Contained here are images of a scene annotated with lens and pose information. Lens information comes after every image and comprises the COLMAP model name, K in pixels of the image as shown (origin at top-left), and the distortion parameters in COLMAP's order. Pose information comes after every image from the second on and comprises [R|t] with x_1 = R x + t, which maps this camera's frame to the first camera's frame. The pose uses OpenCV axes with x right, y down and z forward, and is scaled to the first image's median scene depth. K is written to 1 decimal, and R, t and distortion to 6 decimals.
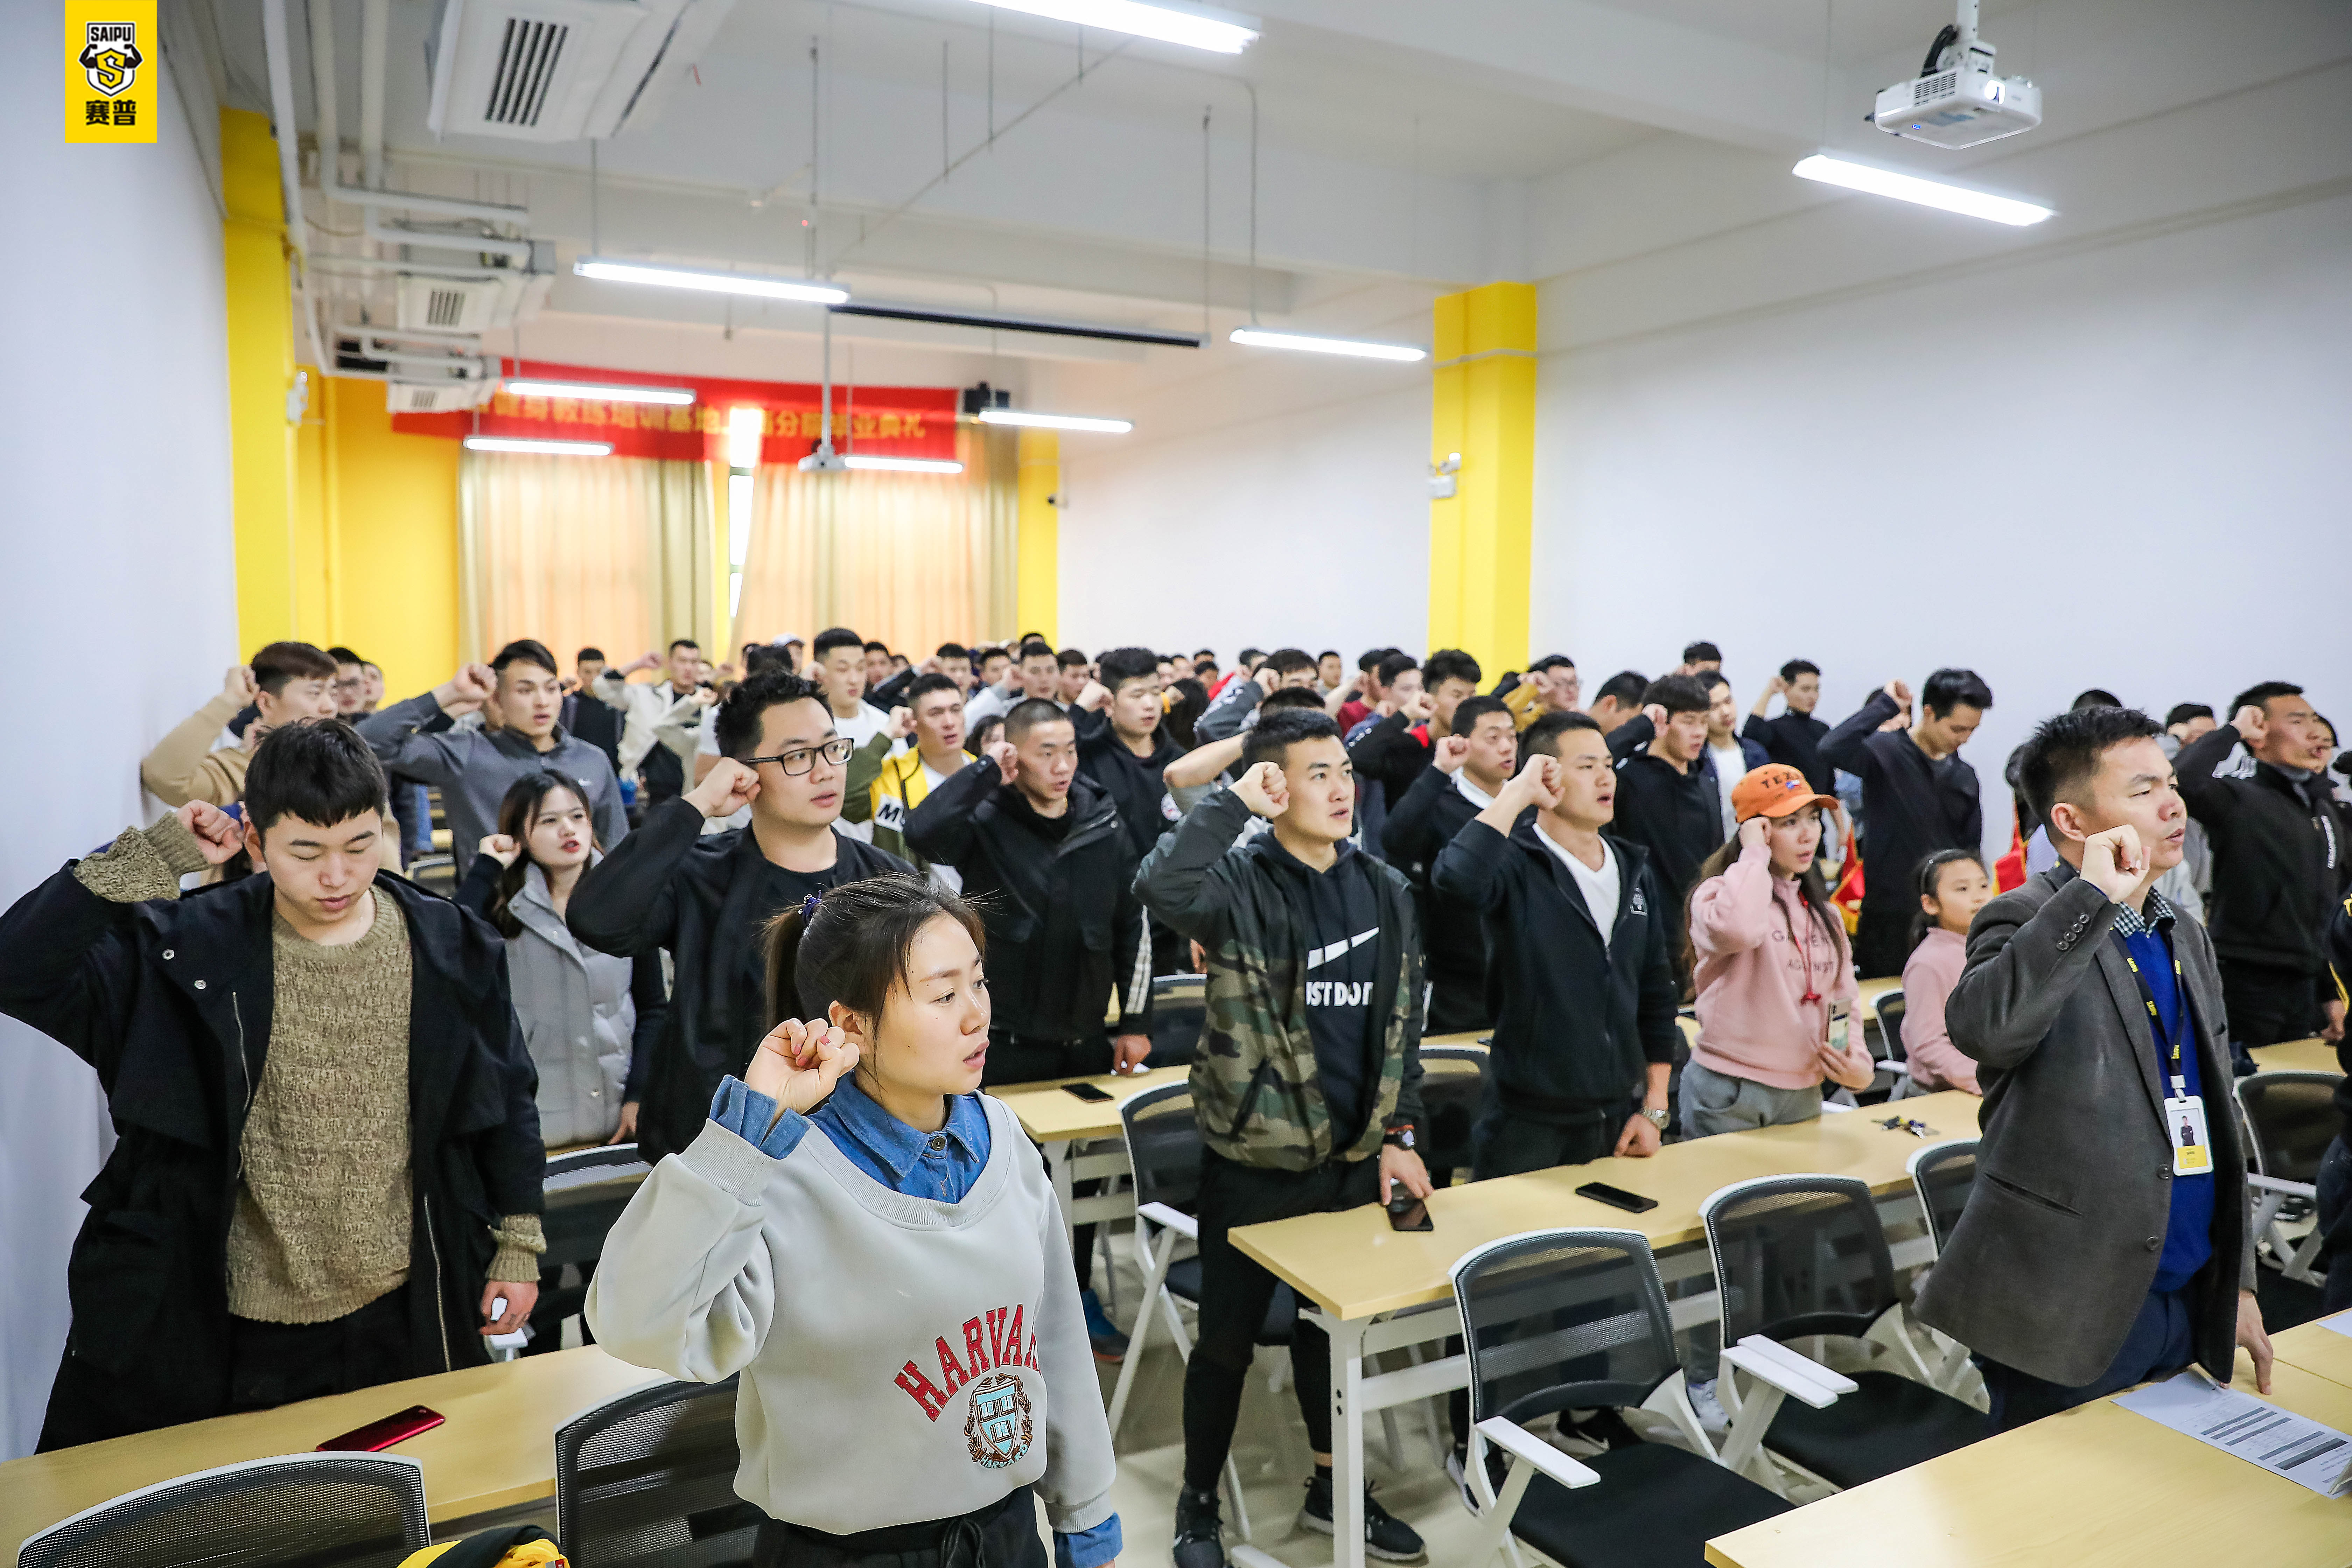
lens RADIAL K [[1624.6, 0, 1176.0], [0, 1624.6, 784.0], [0, 0, 1]] dist [-0.004722, -0.002158]
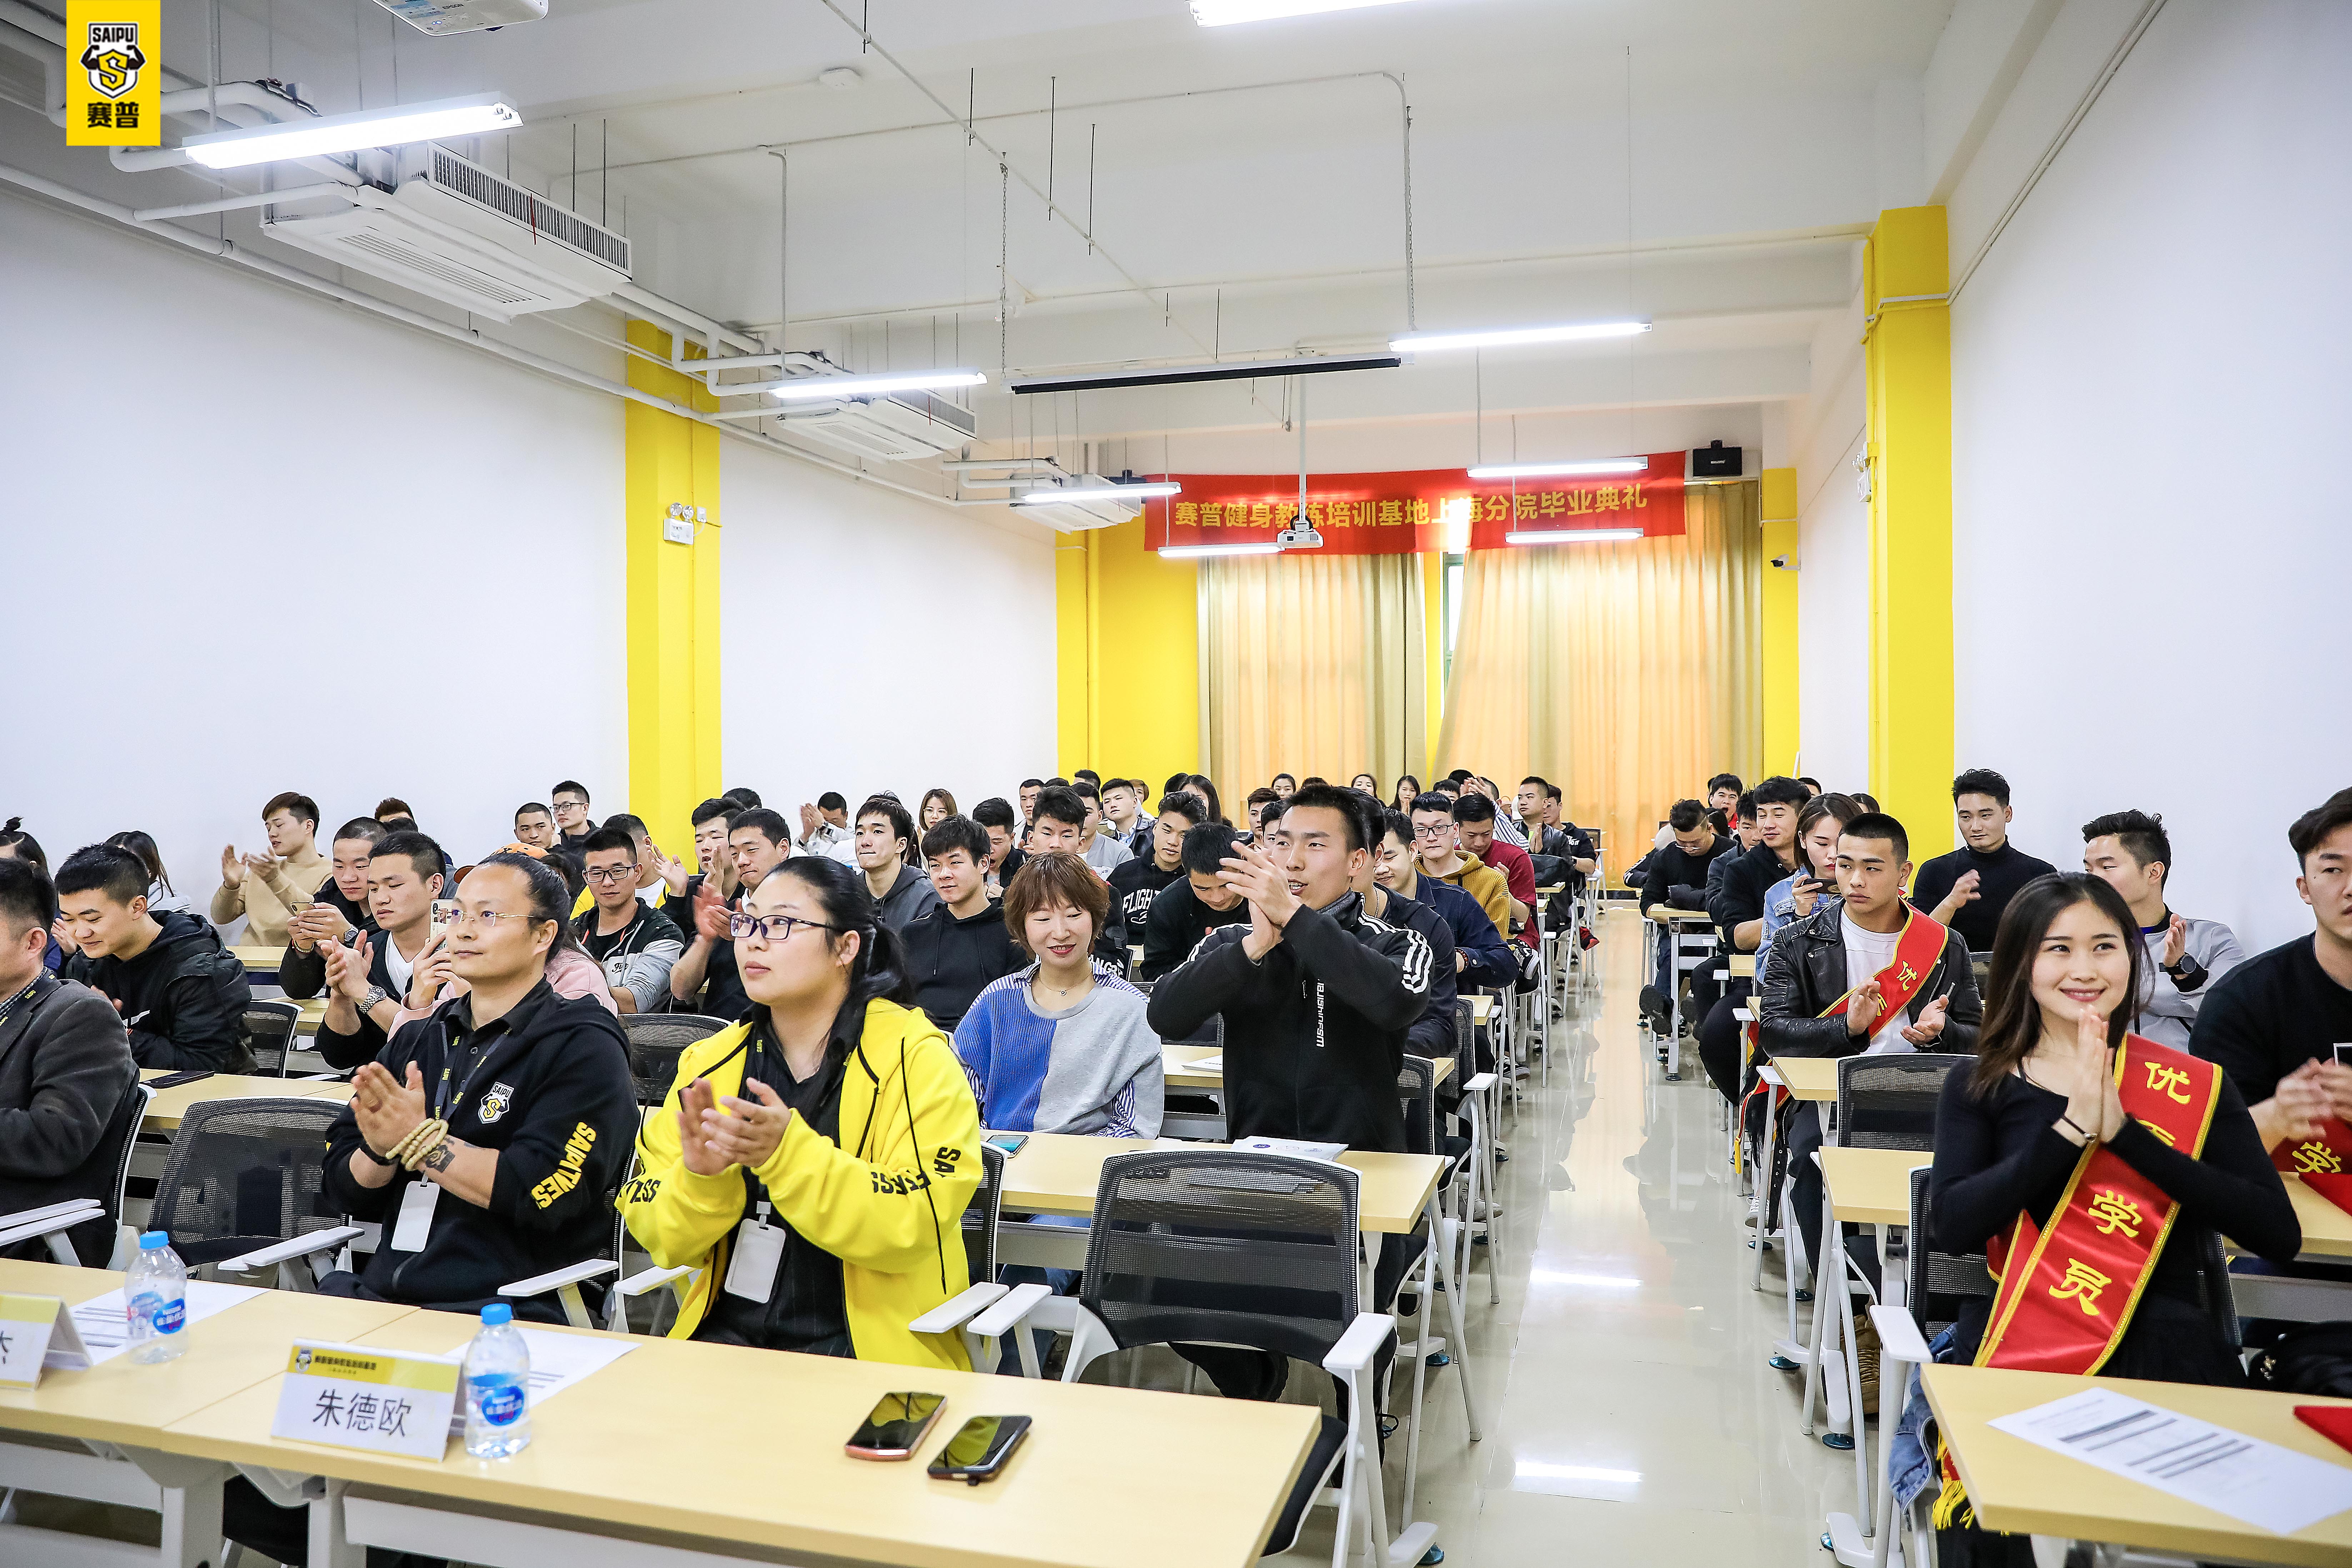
lens RADIAL K [[1624.6, 0, 1176.0], [0, 1624.6, 784.0], [0, 0, 1]] dist [-0.004722, -0.002158]
pose [[0.738695, 0.009278, -0.673976, 0.288332], [-0.047071, 0.998174, -0.037850, -0.007241], [0.672395, 0.059684, 0.737783, 0.147900]]
